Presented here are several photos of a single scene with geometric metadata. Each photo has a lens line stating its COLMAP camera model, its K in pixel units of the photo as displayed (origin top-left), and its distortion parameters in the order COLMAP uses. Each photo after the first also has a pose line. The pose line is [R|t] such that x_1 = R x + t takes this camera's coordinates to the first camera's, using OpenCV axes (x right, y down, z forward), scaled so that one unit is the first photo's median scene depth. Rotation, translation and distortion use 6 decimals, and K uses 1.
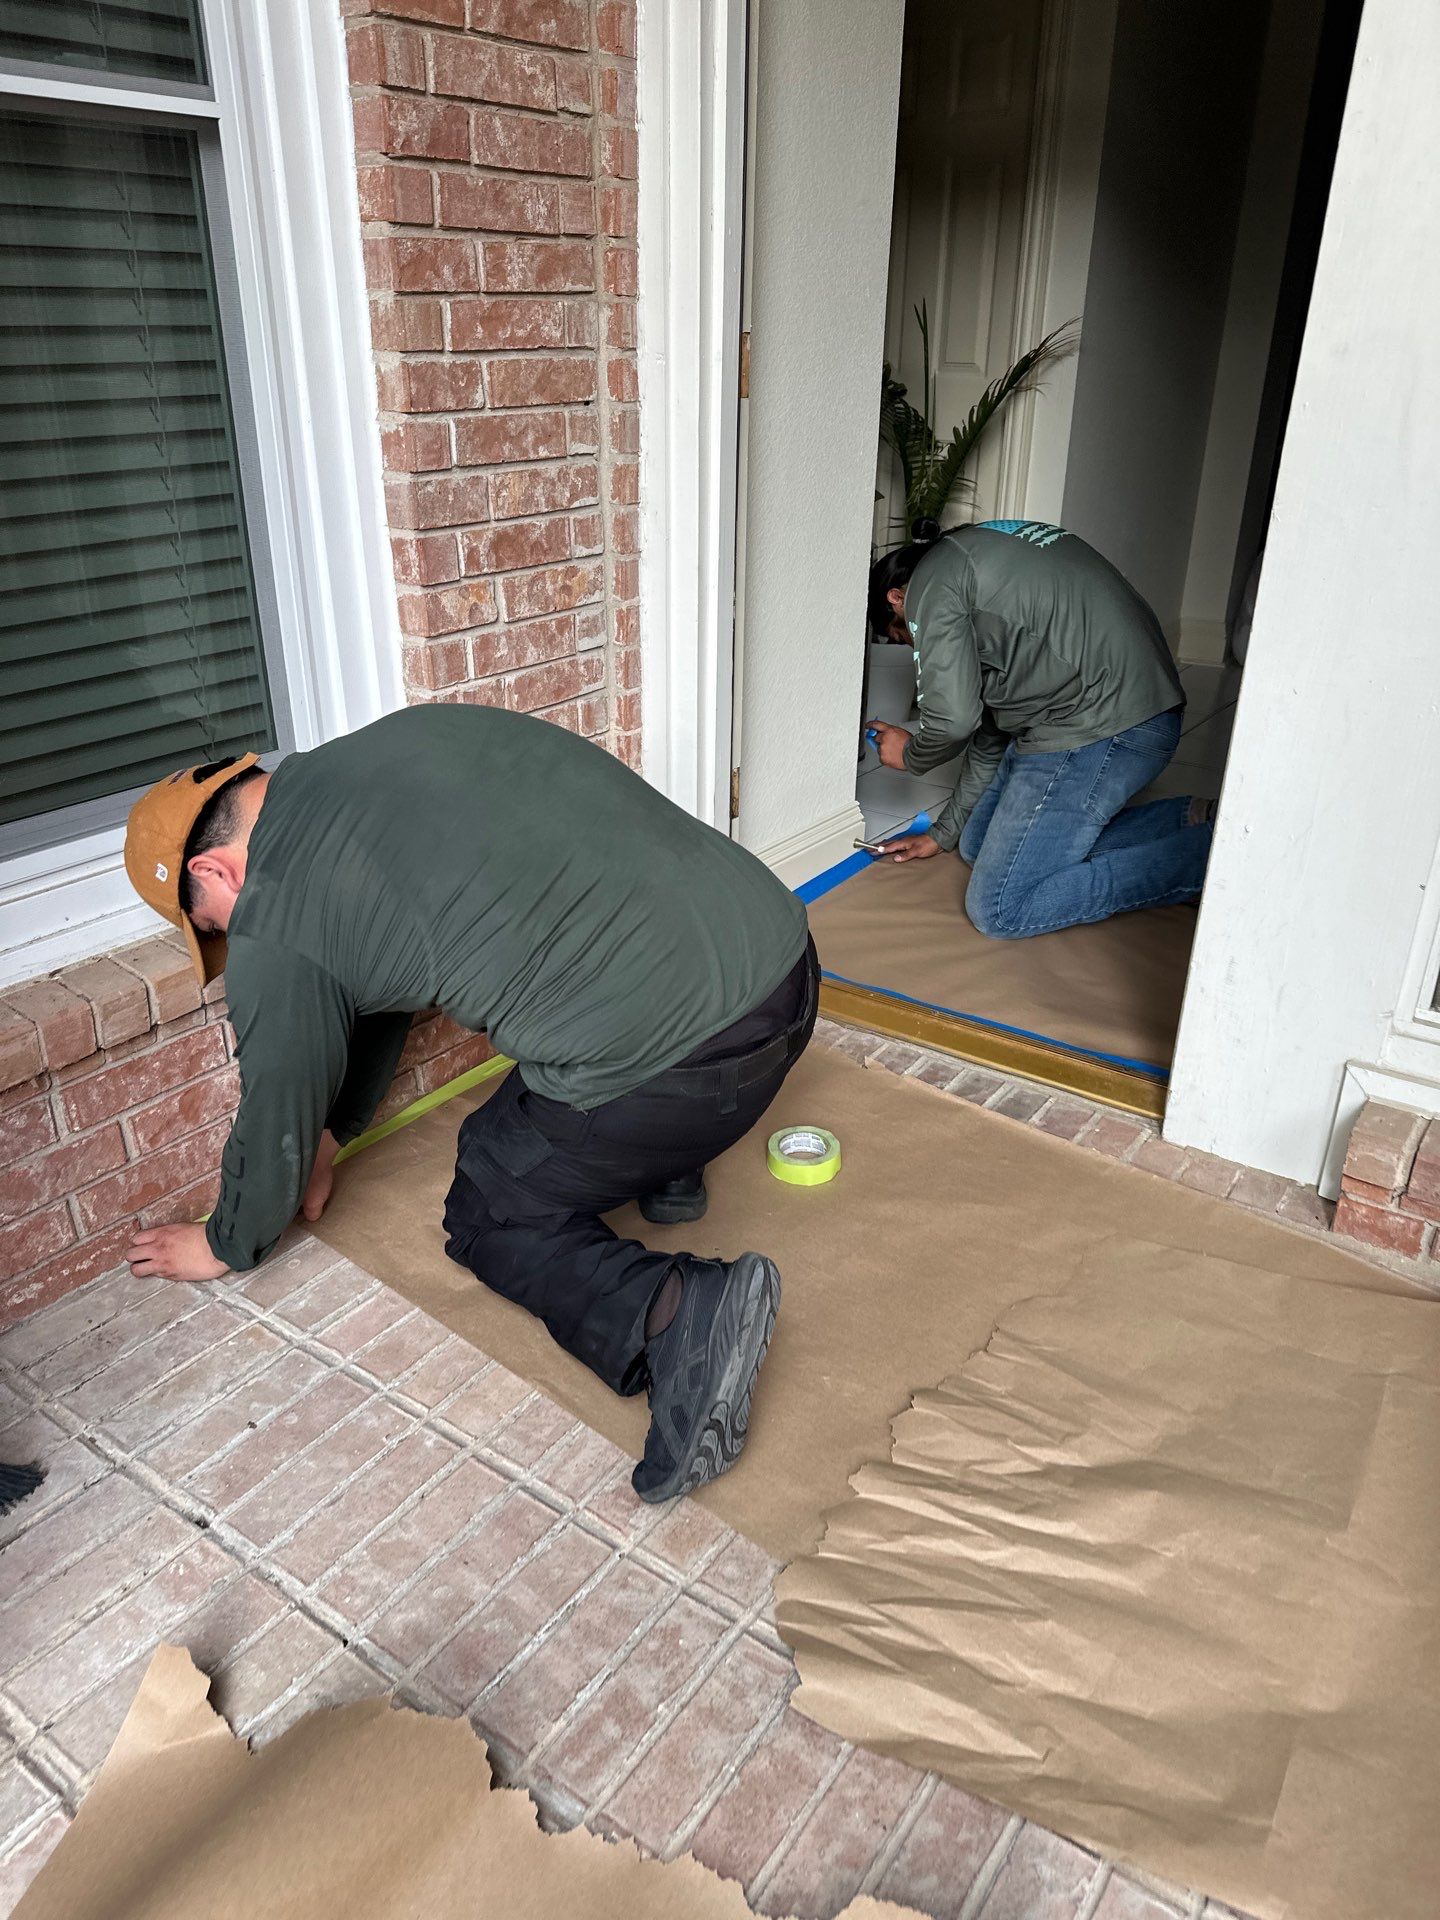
lens RADIAL K [[1393.4, 0, 729.3], [0, 1393.4, 976.9], [0, 0, 1]] dist [0.044495, -0.053381]
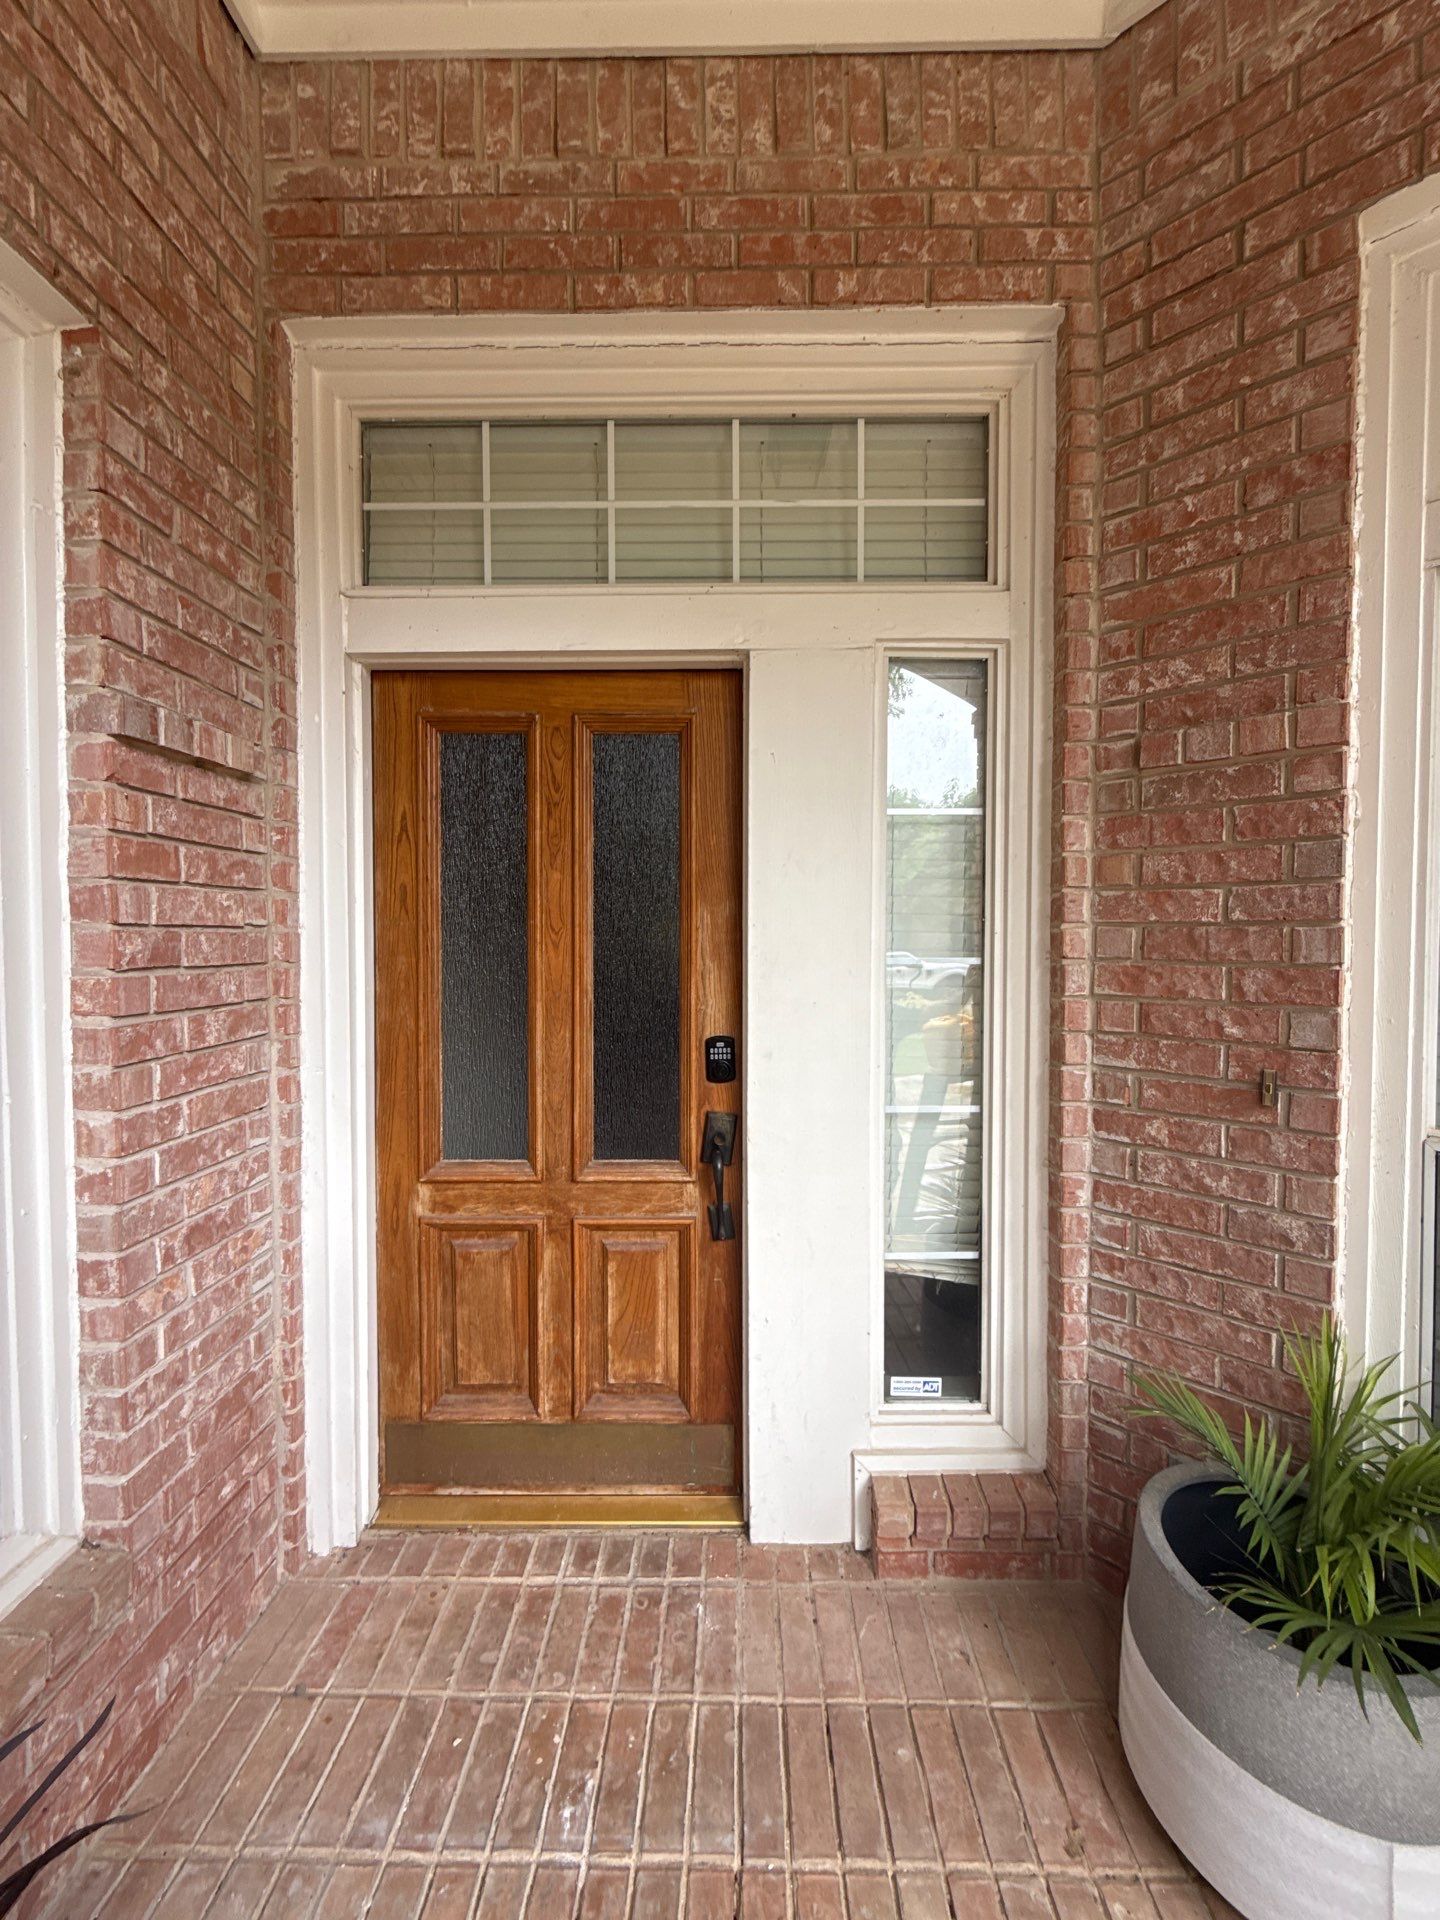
lens RADIAL K [[758.7, 0, 717.2], [0, 758.7, 959.3], [0, 0, 1]] dist [-0.005671, 0.000831]
pose [[0.823944, -0.028150, 0.565972, -0.159744], [0.254459, 0.910787, -0.325142, -0.206462], [-0.506328, 0.411915, 0.757600, 0.181033]]
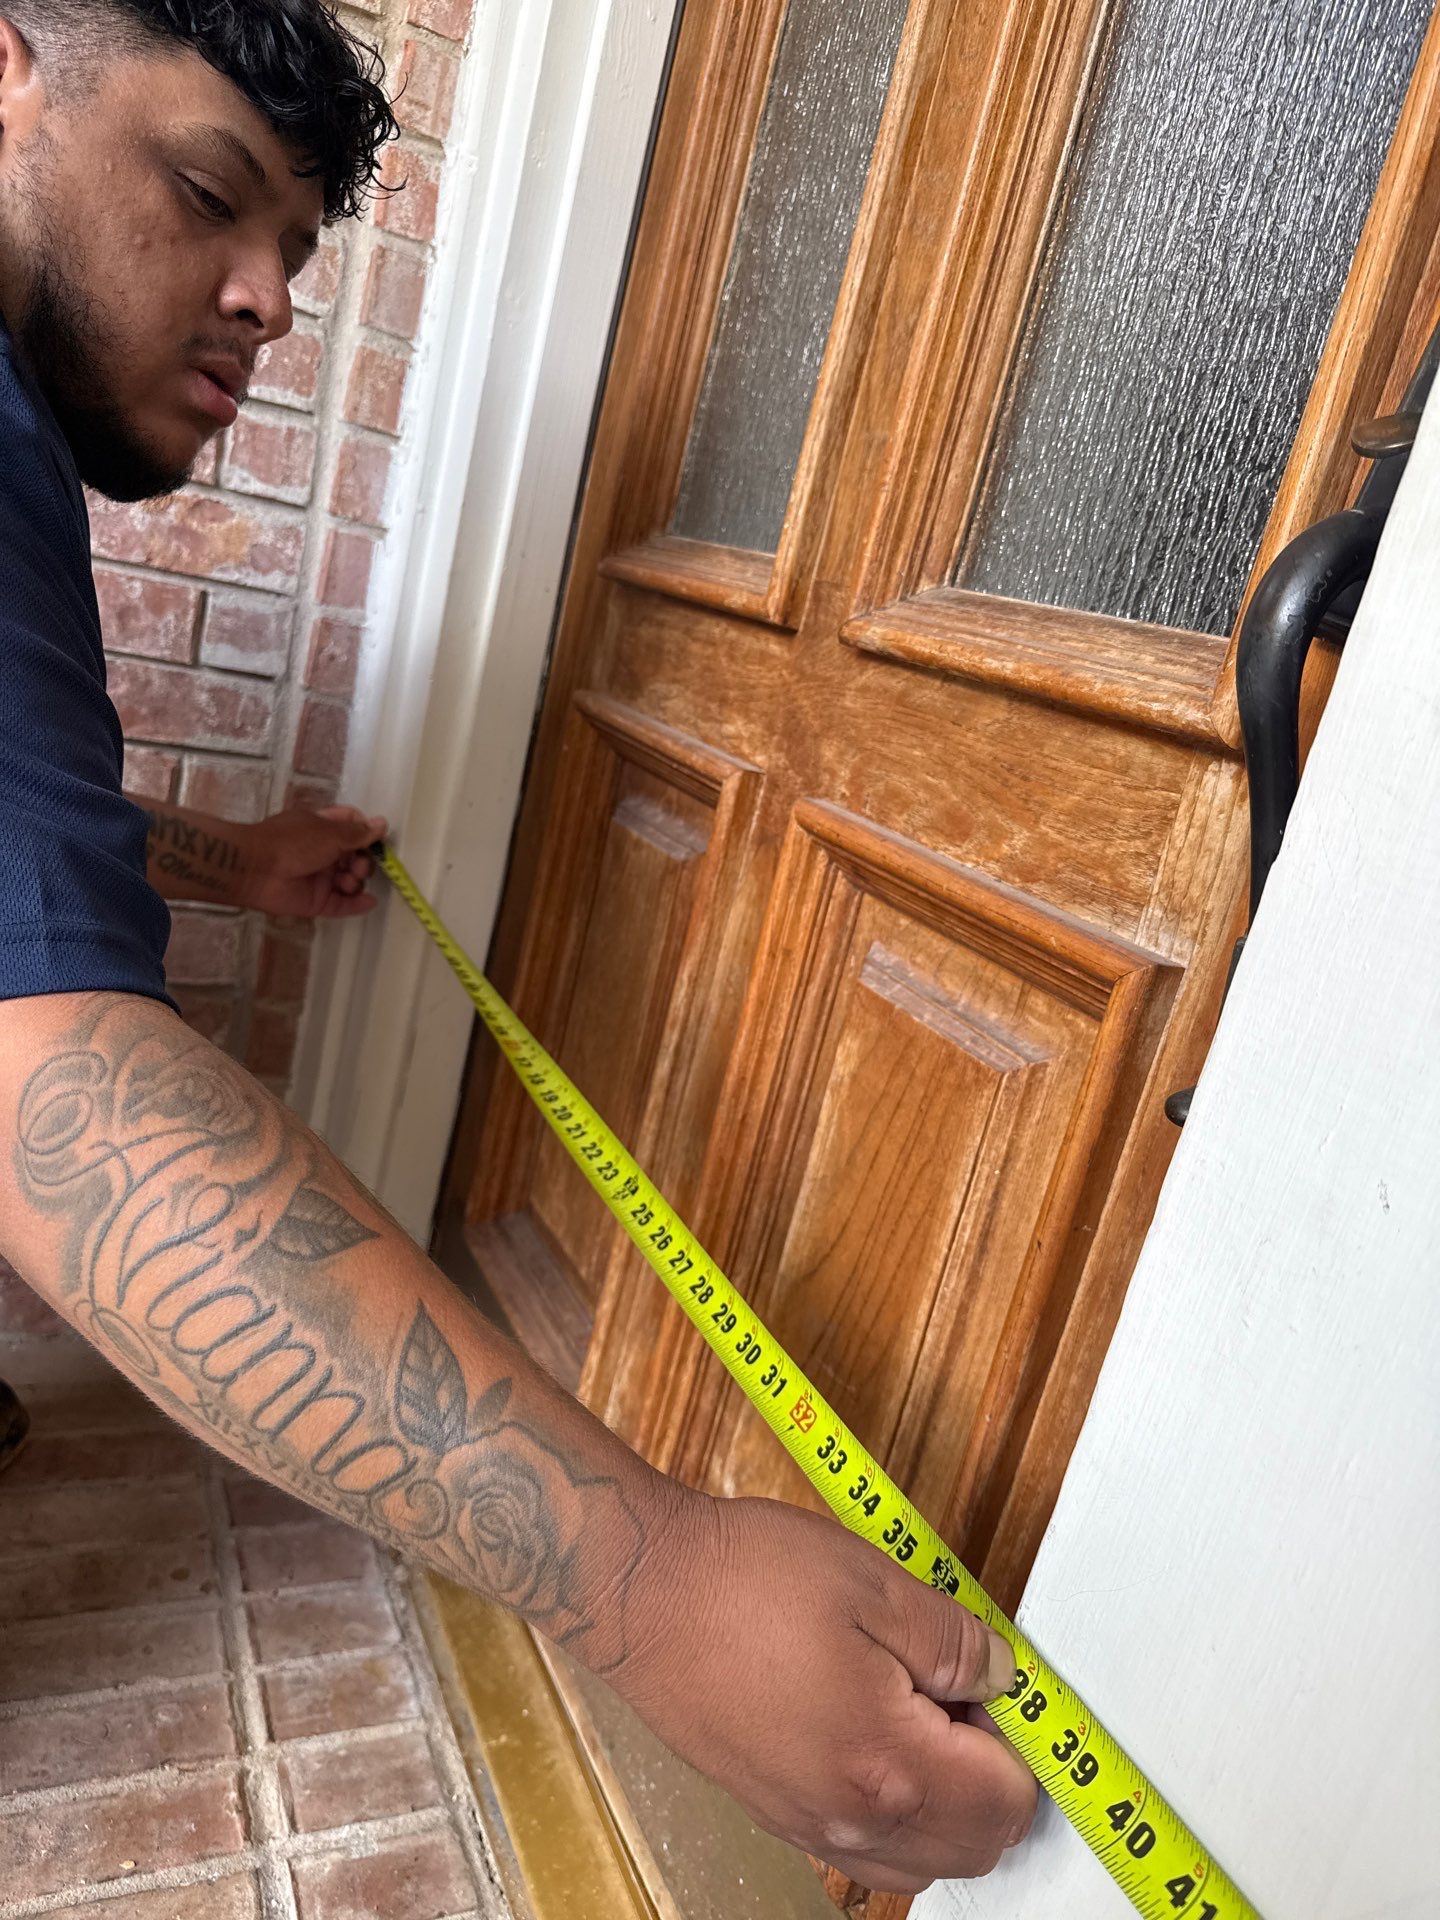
lens RADIAL K [[1393.4, 0, 728.8], [0, 1393.4, 963.3], [0, 0, 1]] dist [0.044495, -0.053381]
pose [[0.847393, 0.303963, -0.435353, 0.368430], [-0.399784, 0.904842, -0.146401, -0.152482], [0.349425, 0.298106, 0.888276, 0.725987]]
